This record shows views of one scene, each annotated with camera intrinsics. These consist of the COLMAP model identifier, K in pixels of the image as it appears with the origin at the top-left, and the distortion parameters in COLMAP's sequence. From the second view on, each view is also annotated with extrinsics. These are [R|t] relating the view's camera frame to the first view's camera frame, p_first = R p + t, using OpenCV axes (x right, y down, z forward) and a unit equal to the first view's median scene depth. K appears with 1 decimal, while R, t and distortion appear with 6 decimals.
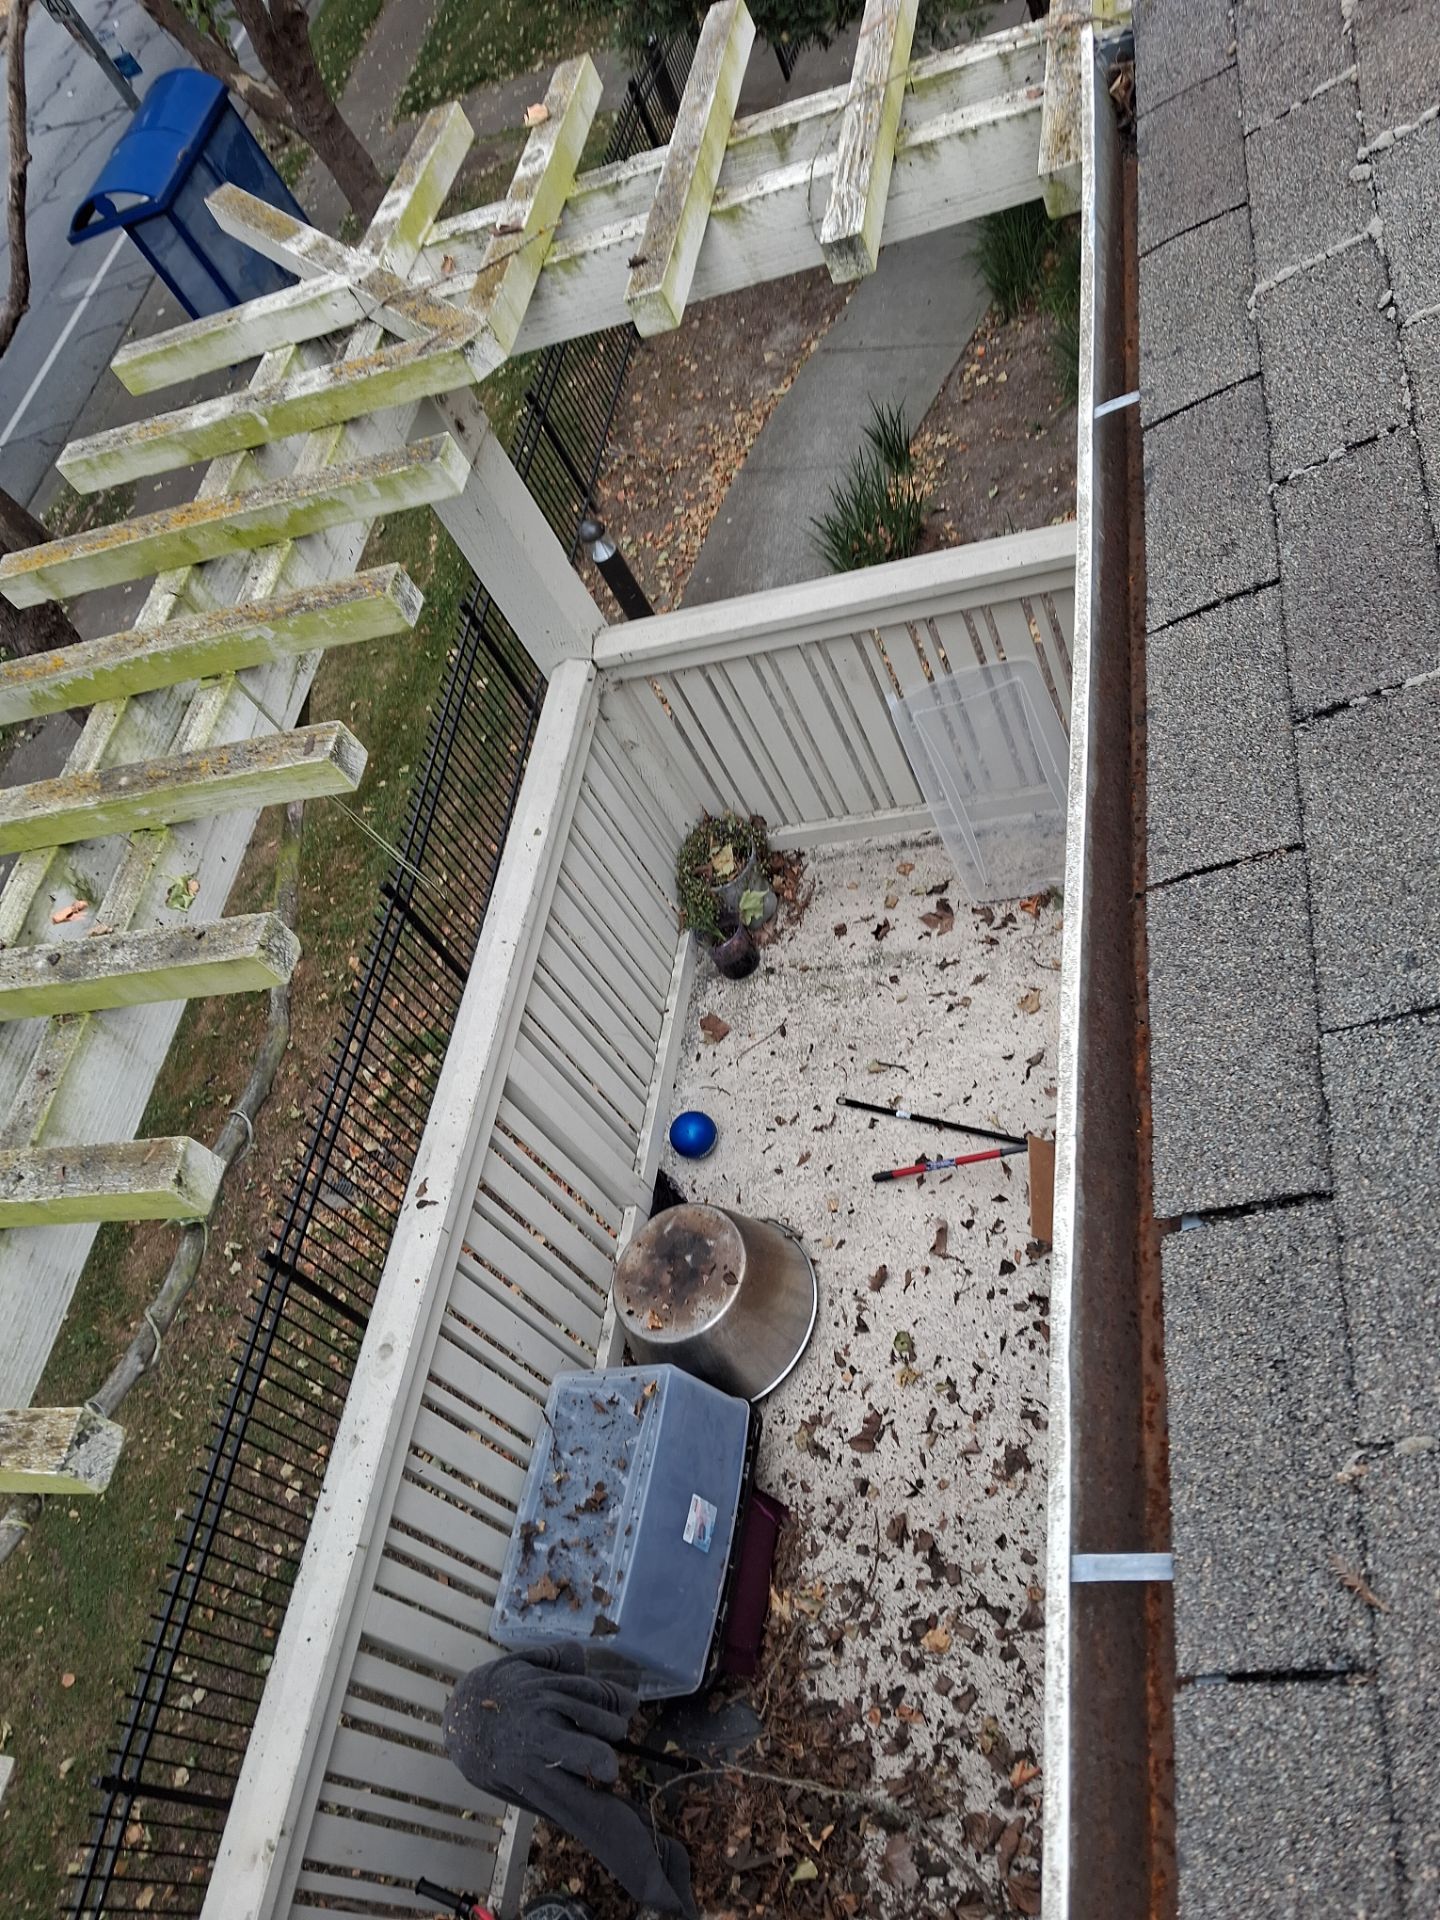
lens RADIAL K [[1511.3, 0, 725.5], [0, 1511.3, 960.8], [0, 0, 1]] dist [0.000651, 0.005334]
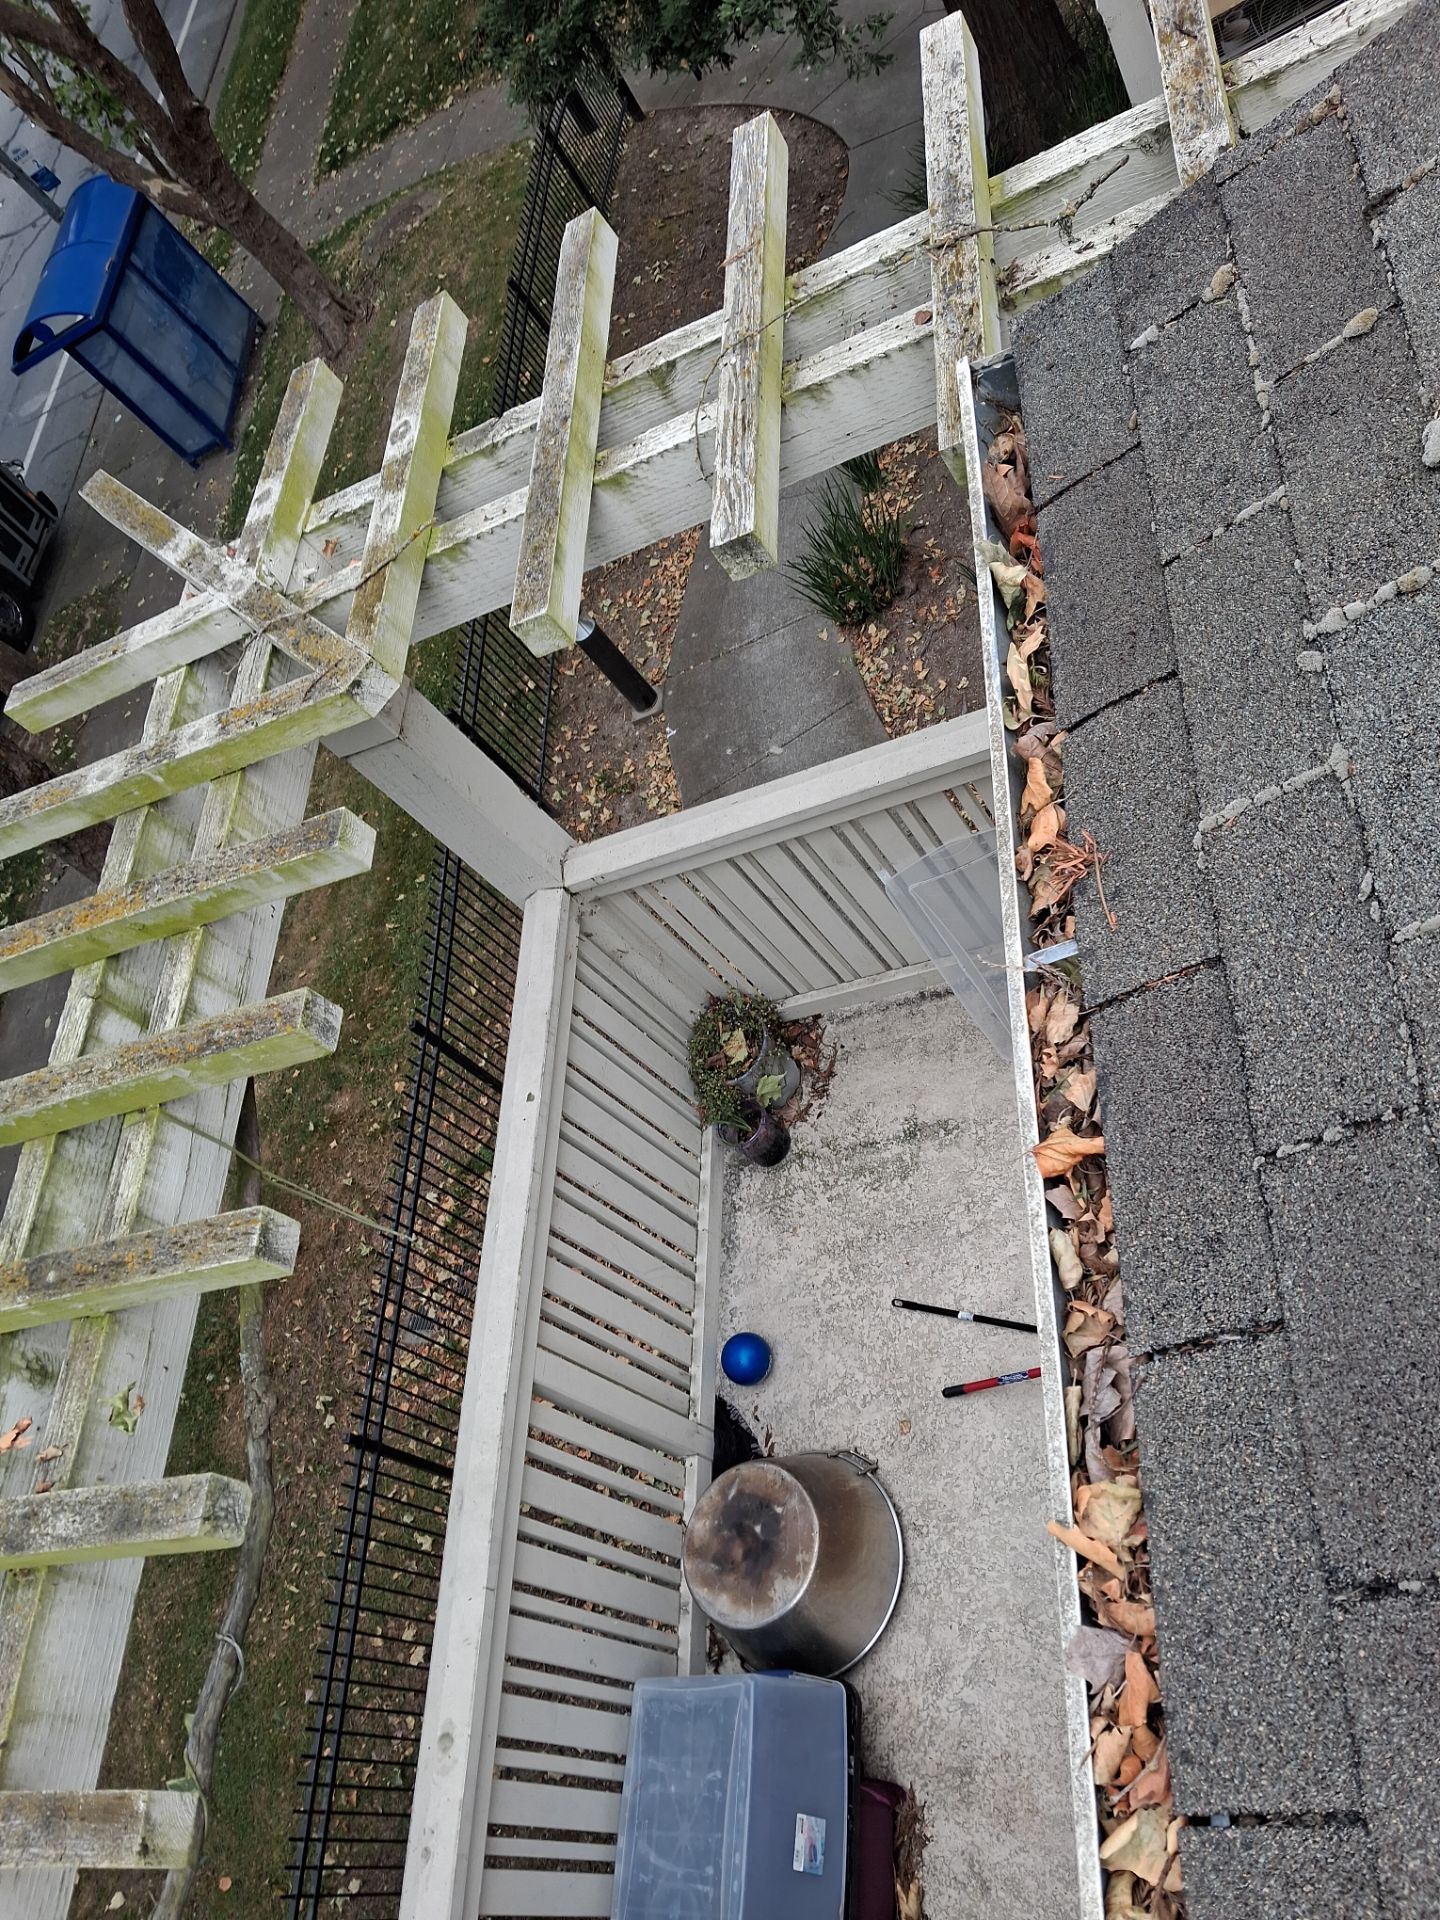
lens RADIAL K [[1499.3, 0, 708.8], [0, 1499.3, 960.4], [0, 0, 1]] dist [0.025738, -0.032128]
pose [[0.986617, -0.153825, -0.054081, 0.049108], [0.155198, 0.987635, 0.022147, -0.172619], [0.050006, -0.030244, 0.998291, 0.071682]]
